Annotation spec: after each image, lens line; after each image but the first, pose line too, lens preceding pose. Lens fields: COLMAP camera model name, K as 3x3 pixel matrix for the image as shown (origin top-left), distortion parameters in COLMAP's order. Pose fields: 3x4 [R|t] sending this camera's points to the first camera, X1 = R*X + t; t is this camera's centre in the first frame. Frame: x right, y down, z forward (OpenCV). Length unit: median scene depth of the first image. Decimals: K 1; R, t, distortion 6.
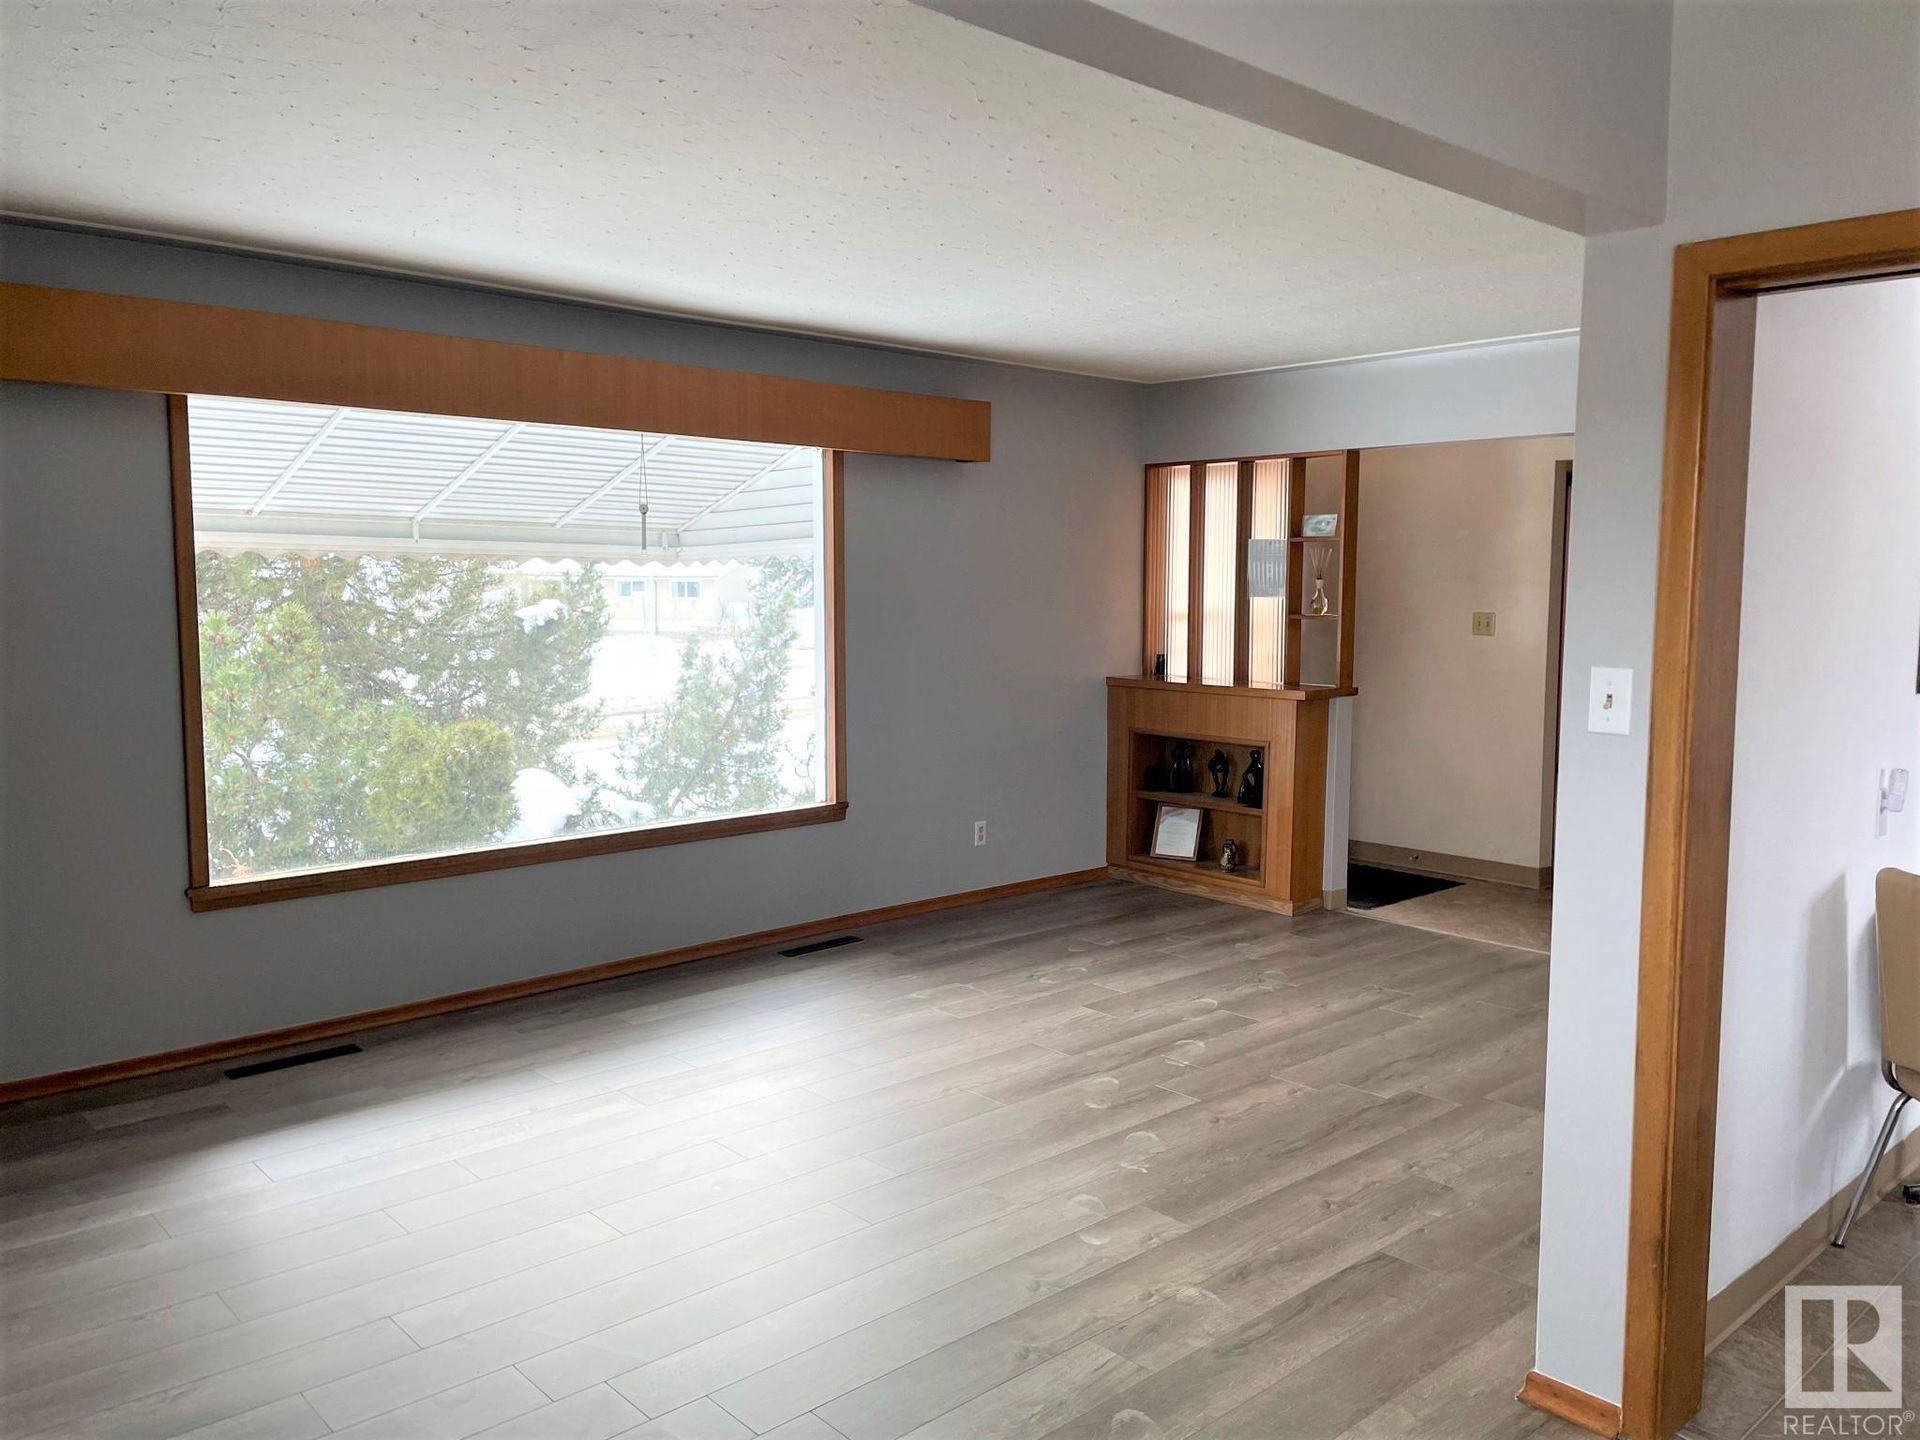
lens RADIAL K [[1440.4, 0, 941.4], [0, 1440.4, 699.8], [0, 0, 1]] dist [0.087366, -0.108686]
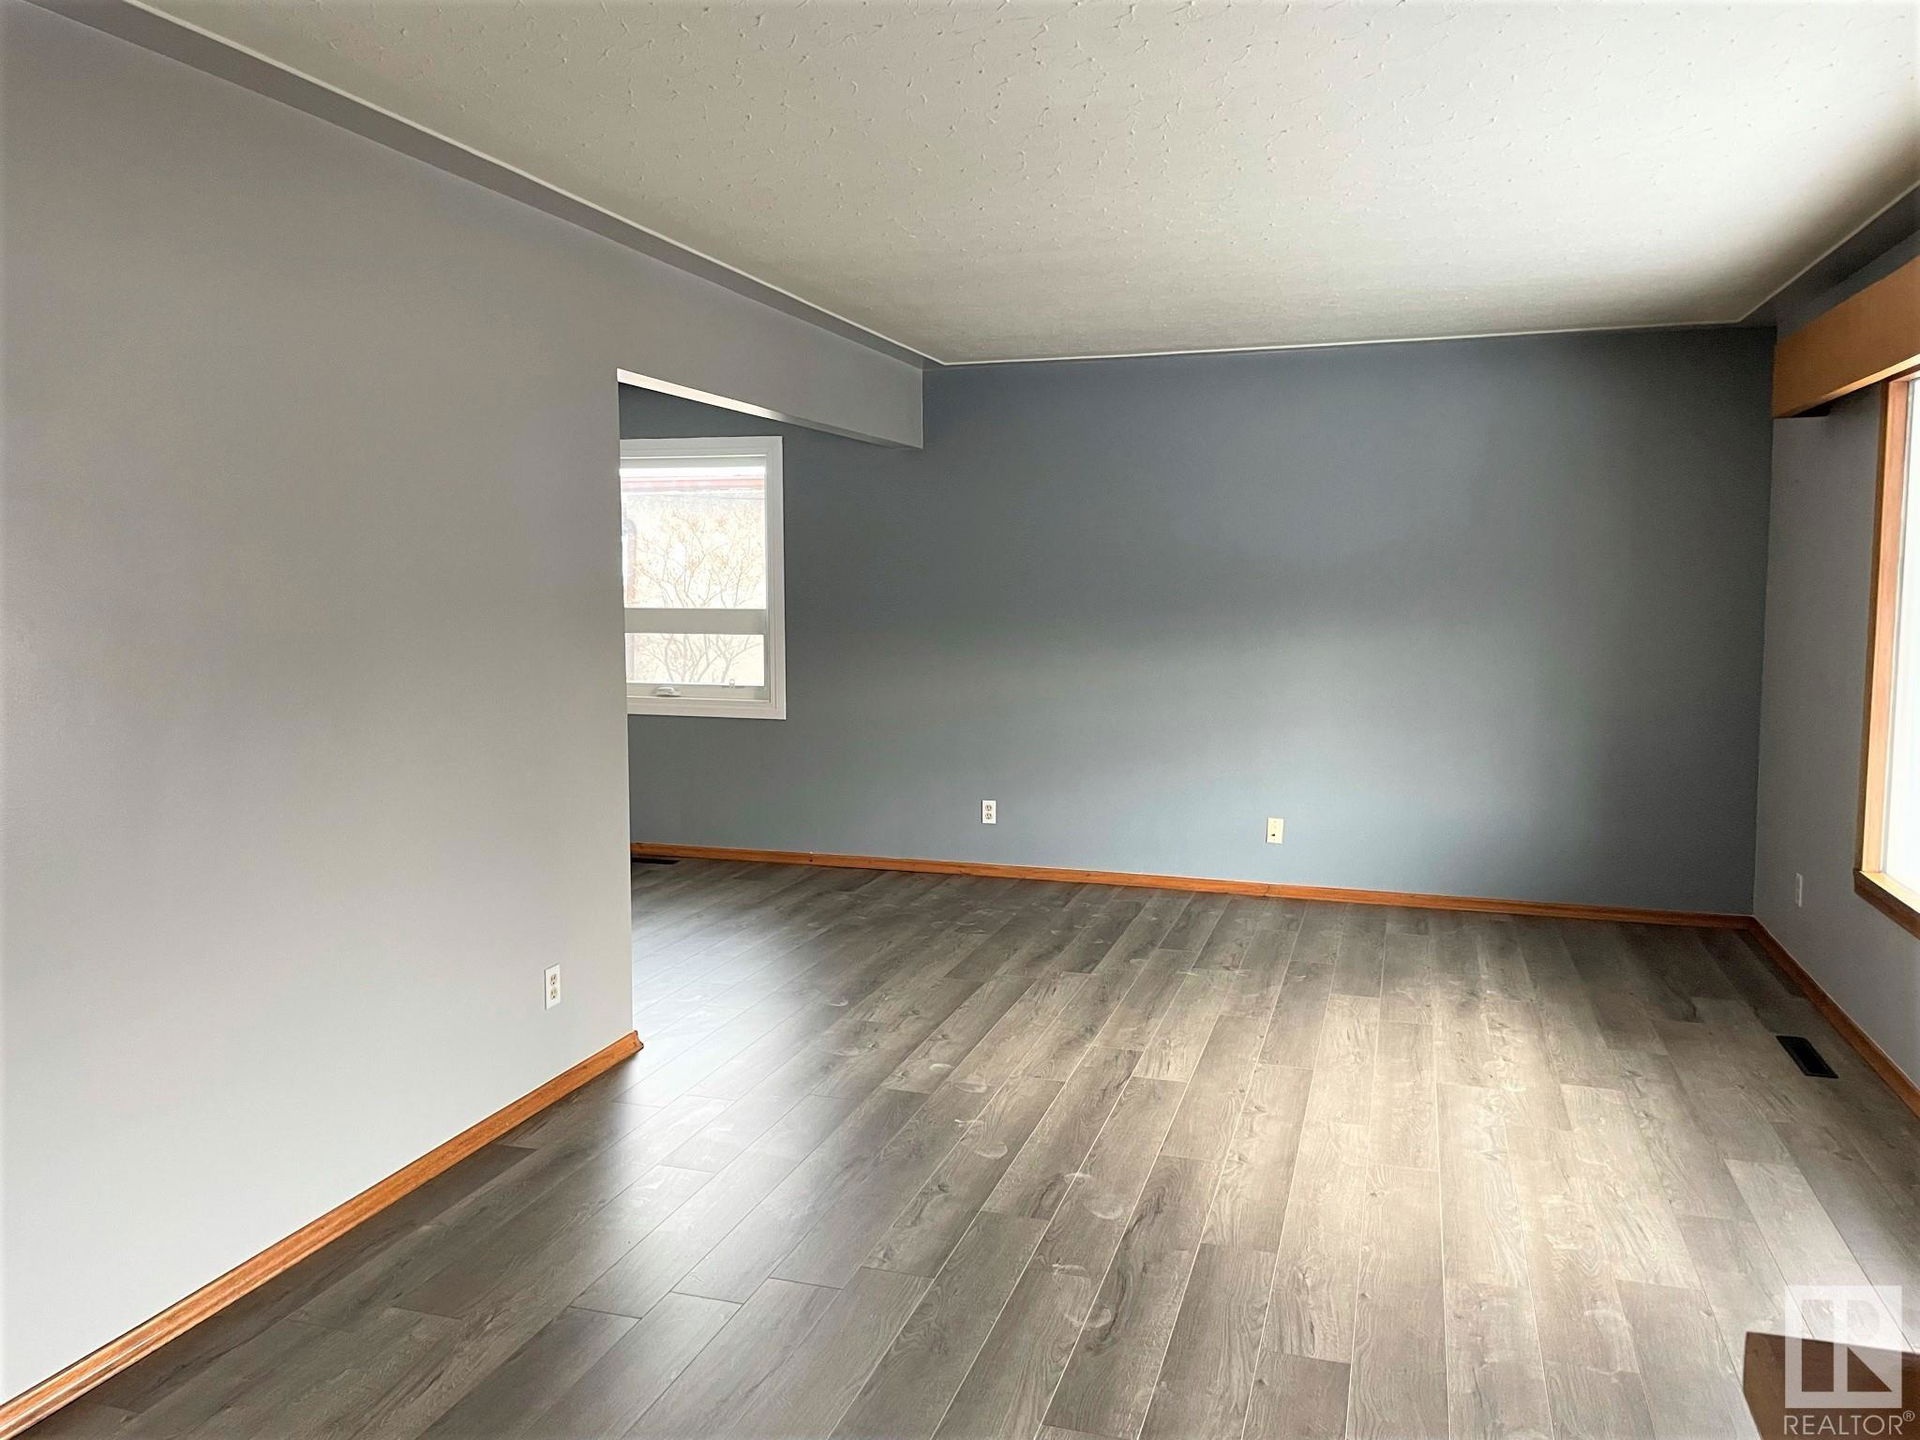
lens RADIAL K [[1440.4, 0, 948.0], [0, 1440.4, 657.5], [0, 0, 1]] dist [0.087366, -0.108686]
pose [[-0.863771, 0.024545, -0.503286, 0.531831], [-0.045212, 0.991009, 0.125927, -0.114654], [0.501852, 0.131526, -0.854895, 1.473103]]
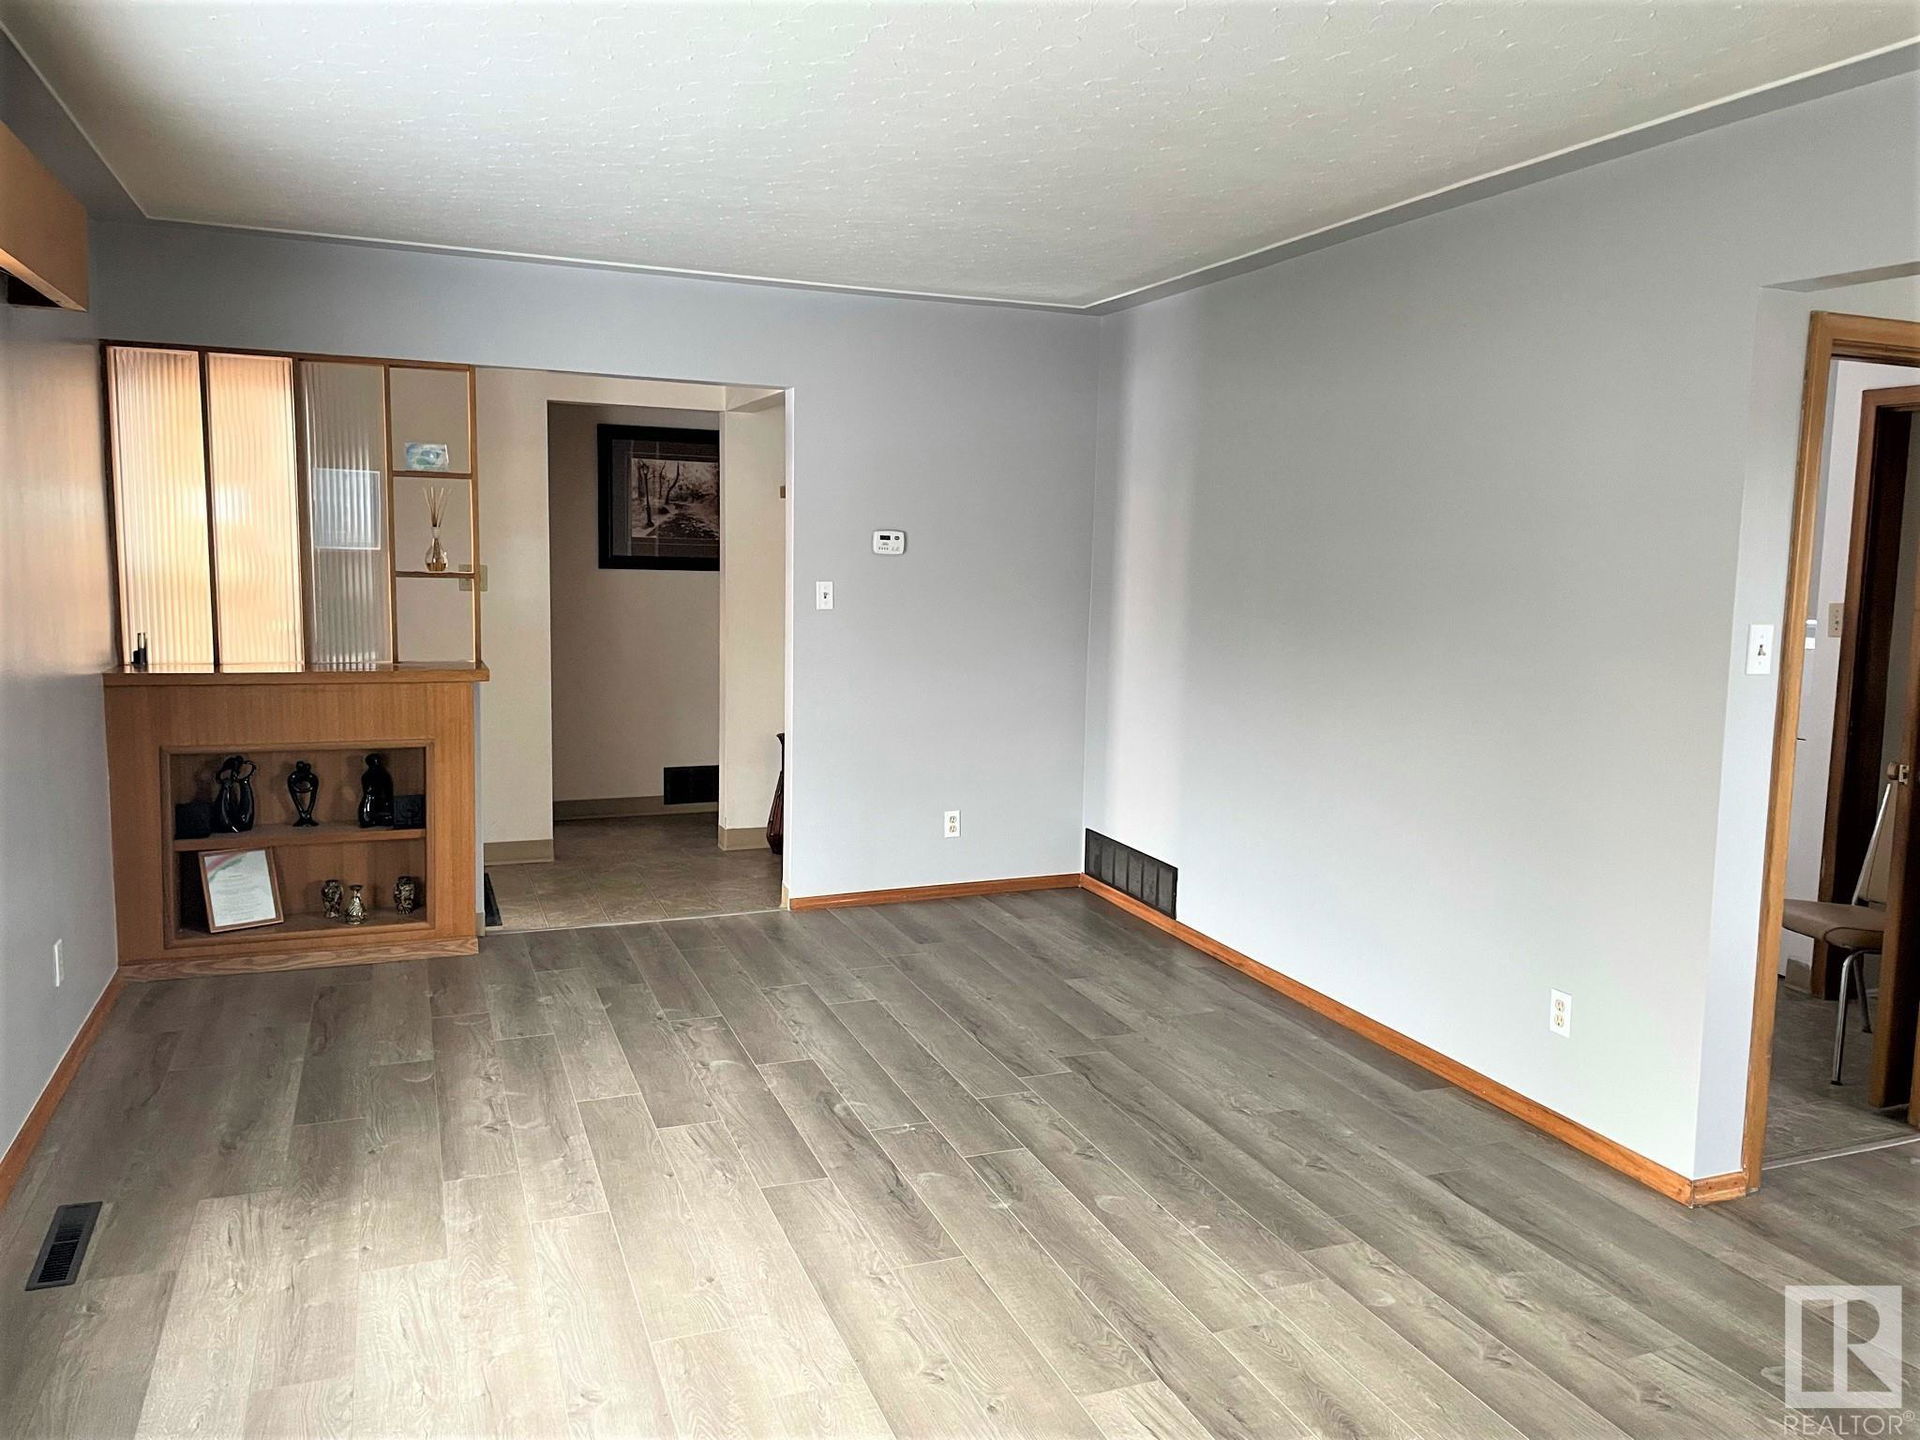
lens RADIAL K [[1440.4, 0, 976.8], [0, 1440.4, 694.2], [0, 0, 1]] dist [0.087366, -0.108686]
pose [[0.345424, -0.098737, 0.933238, -0.548392], [0.058016, 0.994794, 0.083776, -0.059682], [-0.936652, 0.025204, 0.349354, 0.646446]]
